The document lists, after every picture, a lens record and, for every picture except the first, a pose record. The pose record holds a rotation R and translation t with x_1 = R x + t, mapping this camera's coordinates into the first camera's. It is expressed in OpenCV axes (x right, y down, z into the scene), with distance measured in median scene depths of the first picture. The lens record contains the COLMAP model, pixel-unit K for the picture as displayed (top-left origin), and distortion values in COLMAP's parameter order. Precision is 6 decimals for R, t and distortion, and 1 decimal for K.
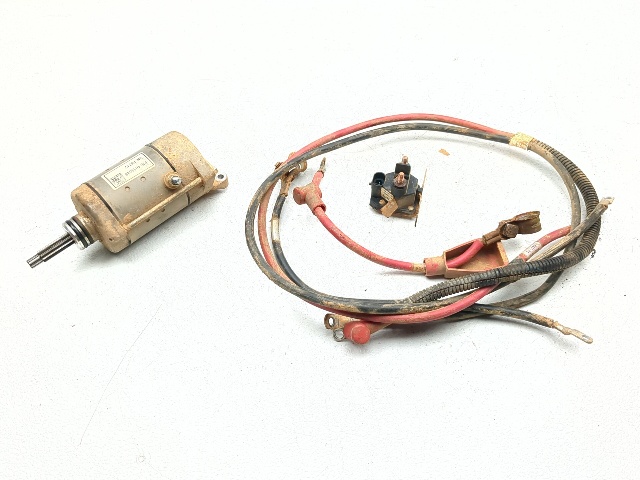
lens RADIAL K [[572.7, 0, 320.0], [0, 572.7, 240.0], [0, 0, 1]] dist [0.002199, -0.001301]
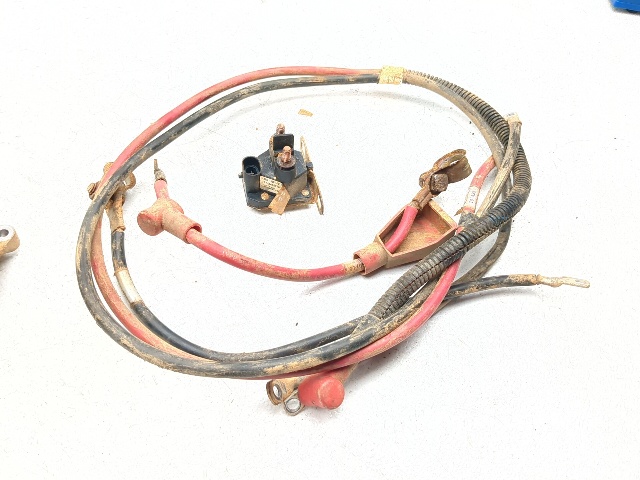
lens RADIAL K [[572.7, 0, 320.0], [0, 572.7, 240.0], [0, 0, 1]] dist [0.002199, -0.001301]
pose [[0.875850, -0.311388, 0.368680, -0.110987], [0.309879, 0.948552, 0.064990, -0.041626], [-0.369950, 0.057324, 0.927282, 0.339451]]
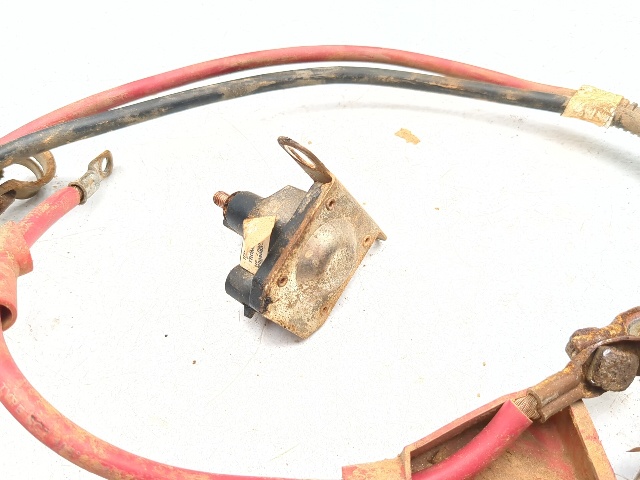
lens RADIAL K [[578.6, 0, 319.6], [0, 578.6, 219.6], [0, 0, 1]] dist [-0.010296, -0.010313]
pose [[0.999118, -0.014374, 0.039445, 0.153449], [0.015992, 0.999031, -0.041015, -0.085923], [-0.038817, 0.041609, 0.998380, 0.660819]]
